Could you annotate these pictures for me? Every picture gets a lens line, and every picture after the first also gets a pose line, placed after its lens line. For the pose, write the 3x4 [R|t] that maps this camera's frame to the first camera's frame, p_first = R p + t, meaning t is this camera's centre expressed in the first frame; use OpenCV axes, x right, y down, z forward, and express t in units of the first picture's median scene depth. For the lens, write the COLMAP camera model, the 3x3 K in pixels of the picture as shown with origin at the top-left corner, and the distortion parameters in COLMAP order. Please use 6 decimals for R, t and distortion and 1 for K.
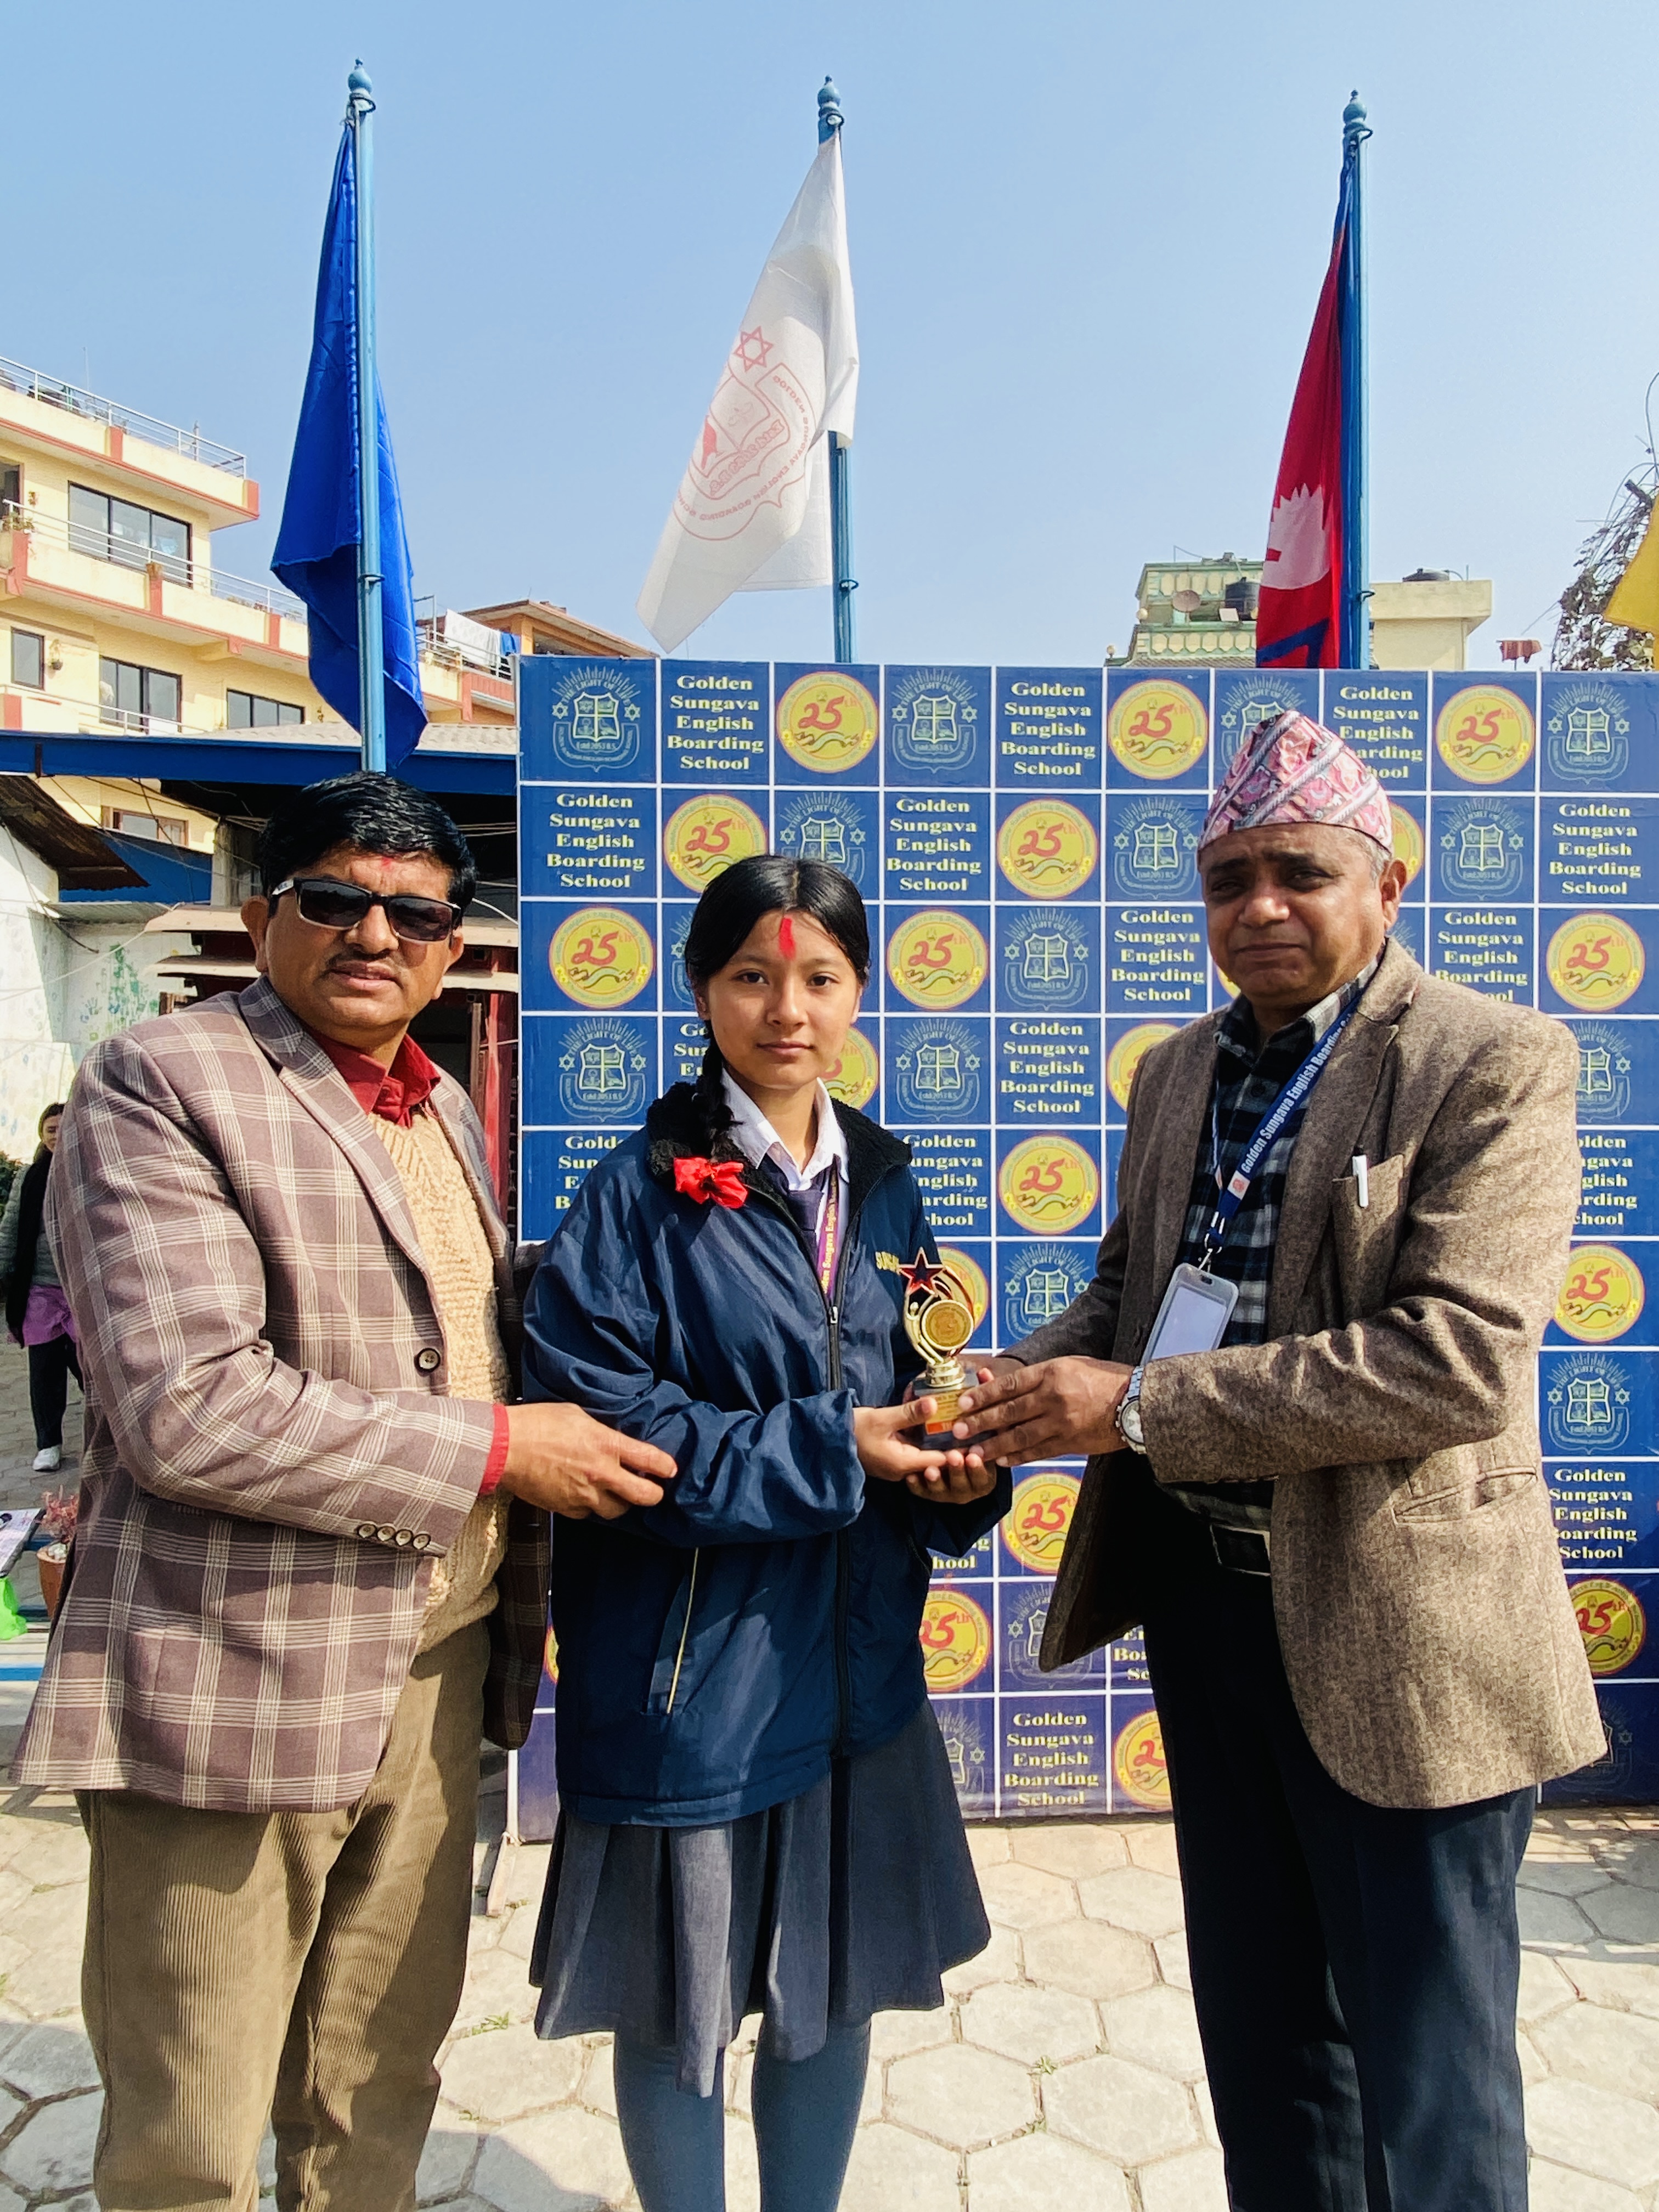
lens RADIAL K [[1548.5, 0, 822.0], [0, 1548.5, 1107.8], [0, 0, 1]] dist [0.111396, -0.130214]
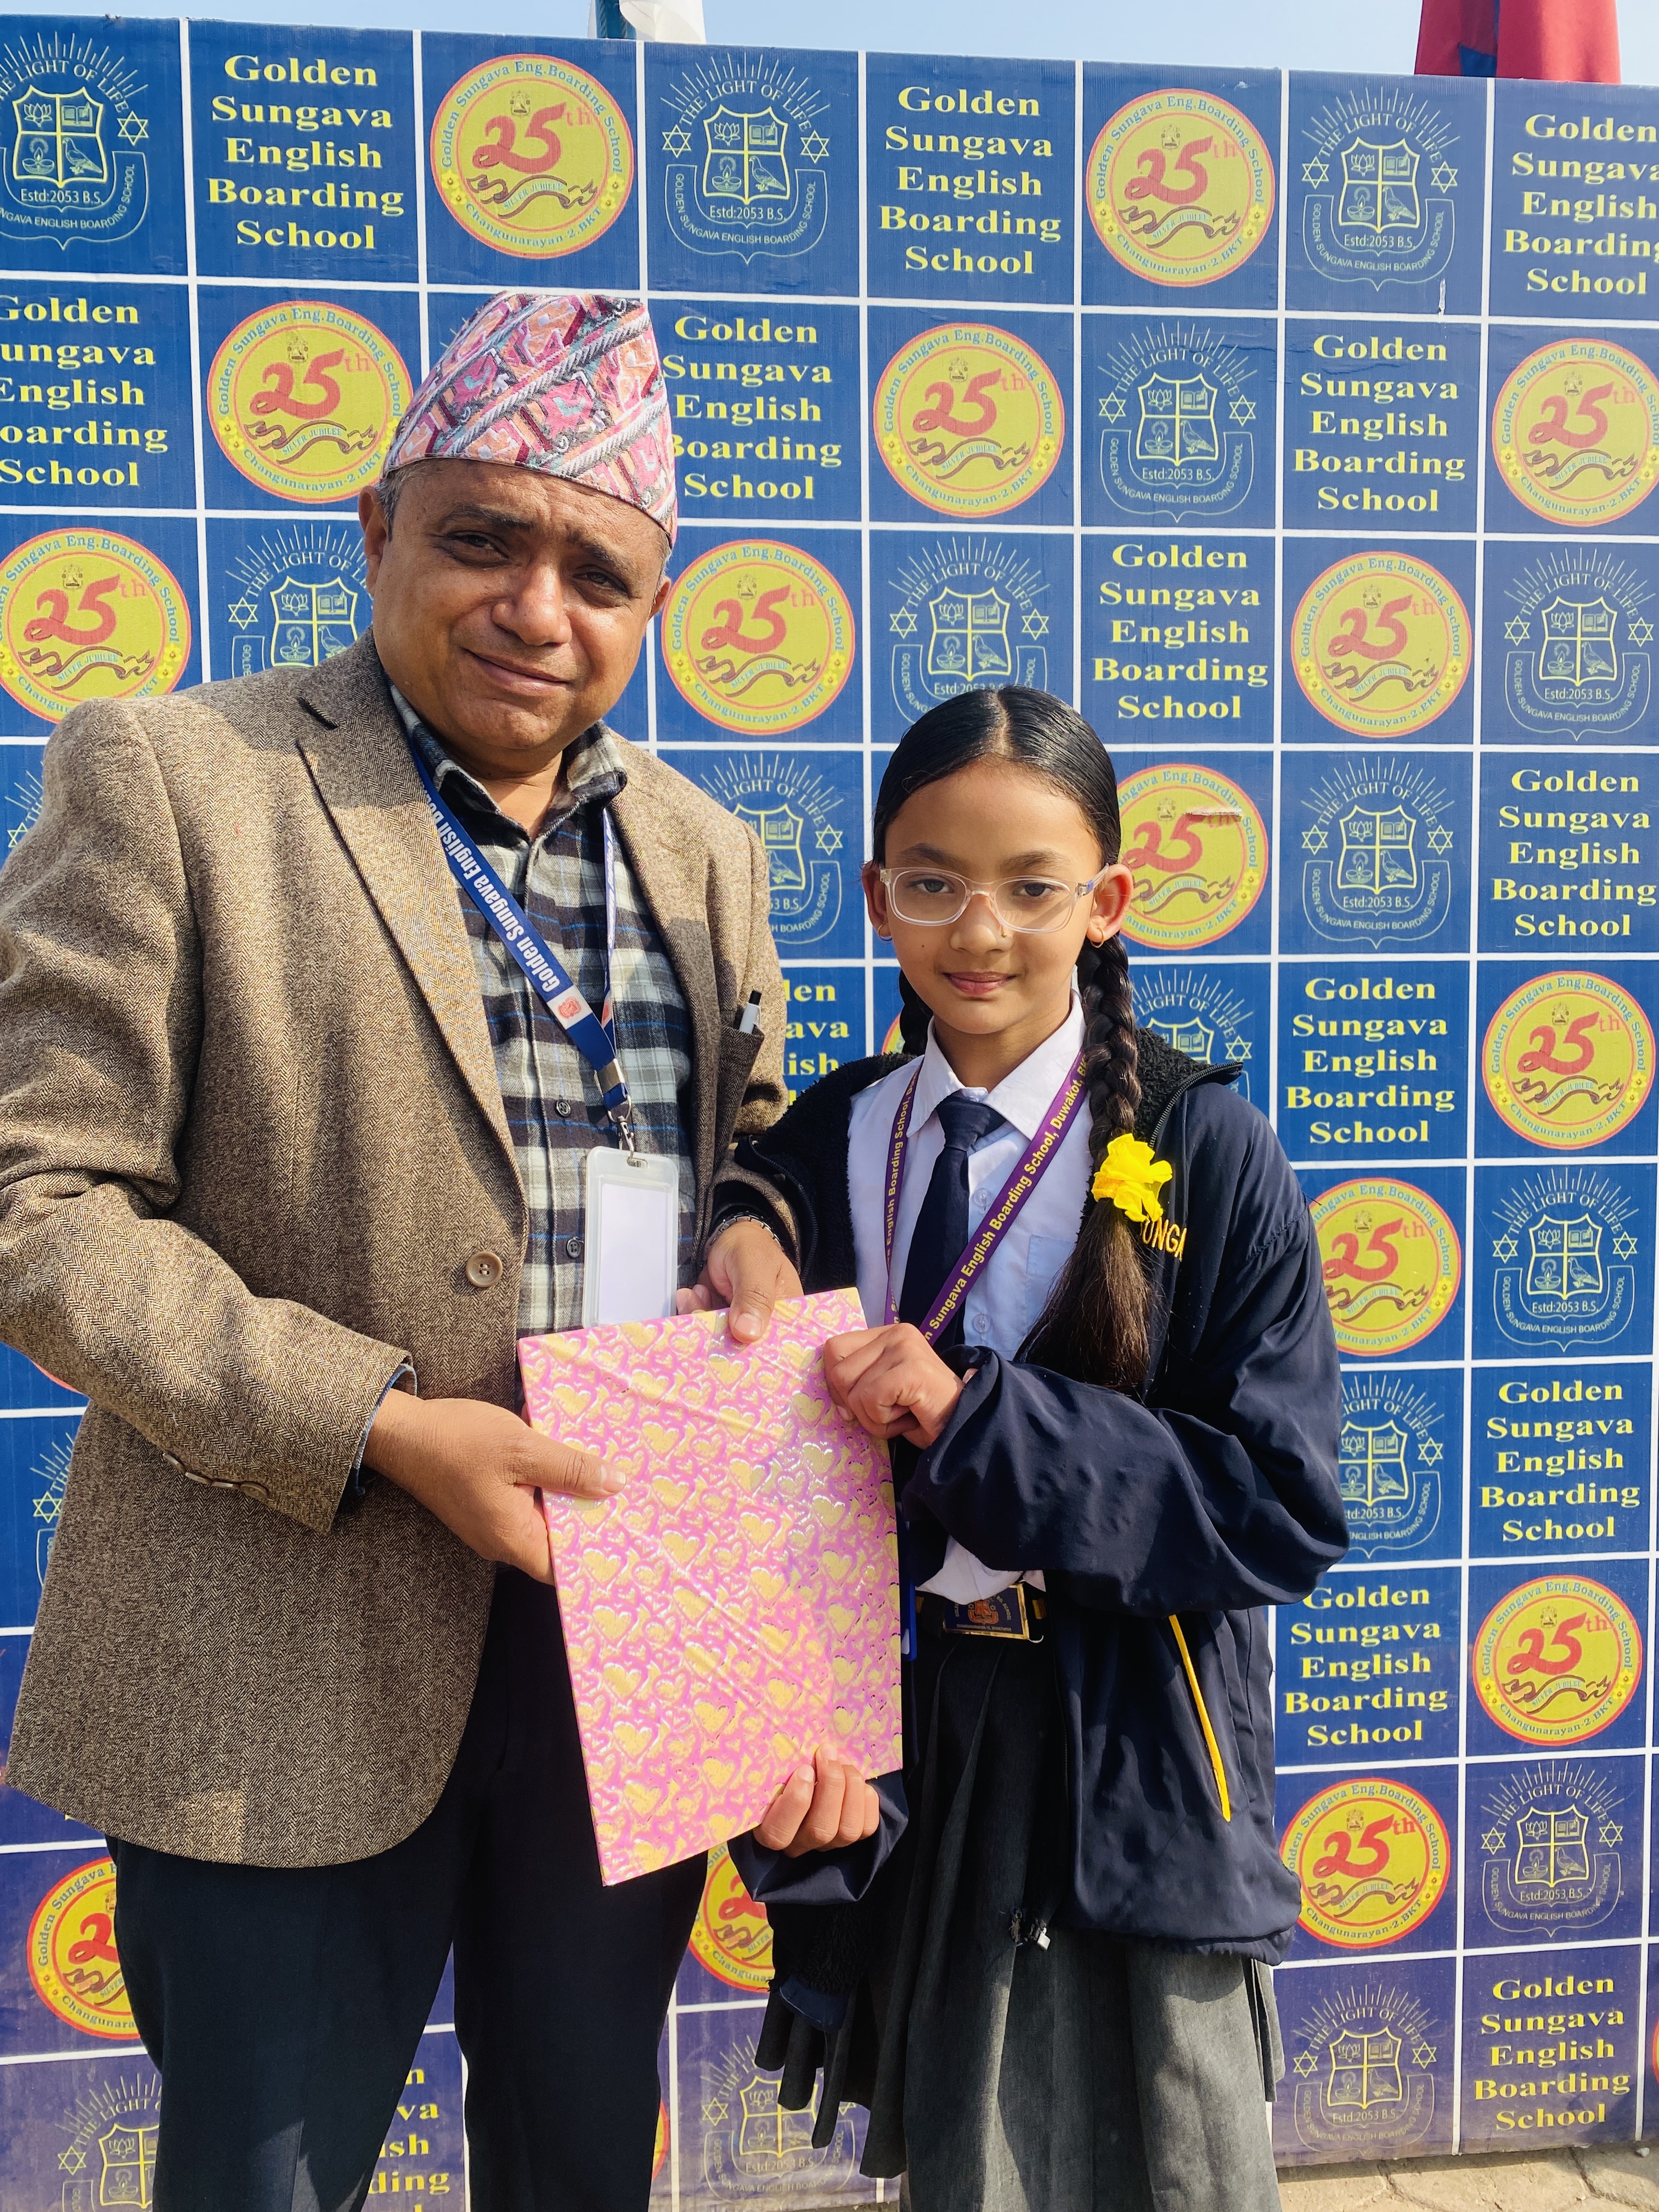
lens RADIAL K [[1699.1, 0, 832.4], [0, 1699.1, 1117.3], [0, 0, 1]] dist [0.003524, 0.004079]
pose [[0.999611, -0.011041, 0.025619, 0.081963], [0.009376, 0.997892, 0.064222, 0.027561], [-0.026274, -0.063956, 0.997607, 0.423652]]
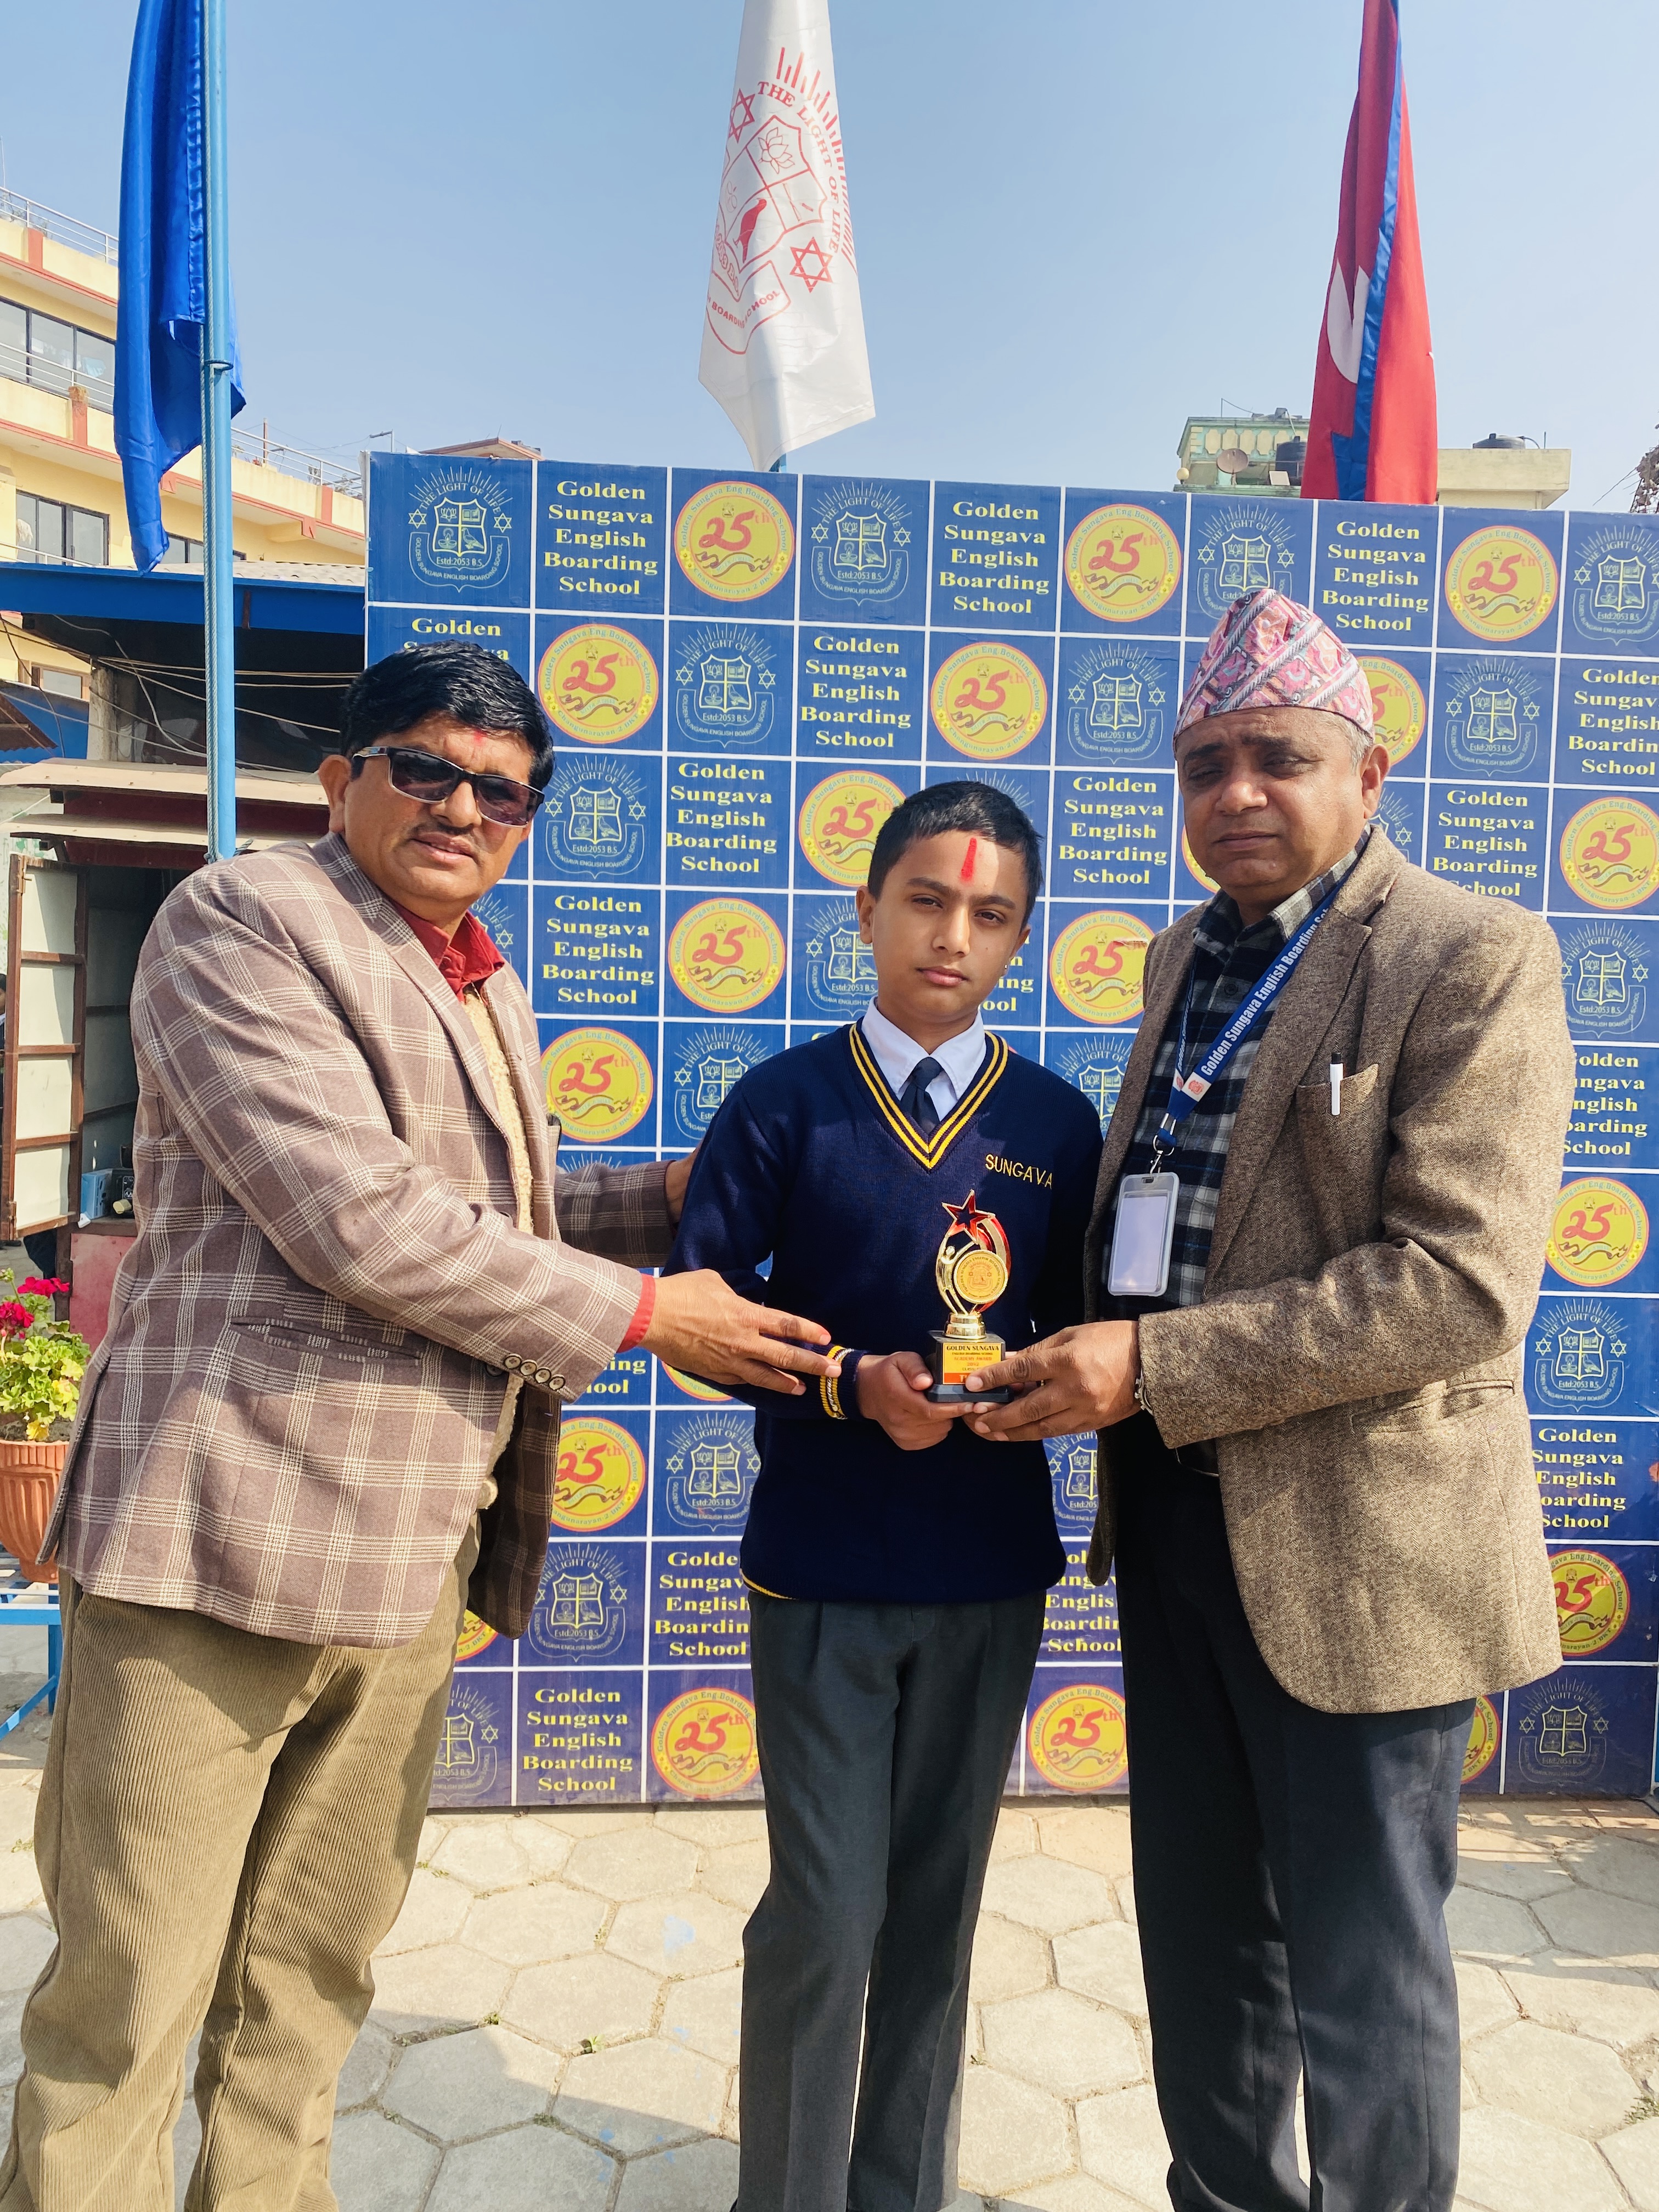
lens RADIAL K [[1700.5, 0, 823.3], [0, 1700.5, 1117.5], [0, 0, 1]] dist [0.038130, -0.031270]
pose [[0.999647, 0.026264, 0.004101, 0.055745], [-0.026457, 0.997974, 0.057863, 0.010111], [-0.002573, -0.057952, 0.998316, 0.054001]]
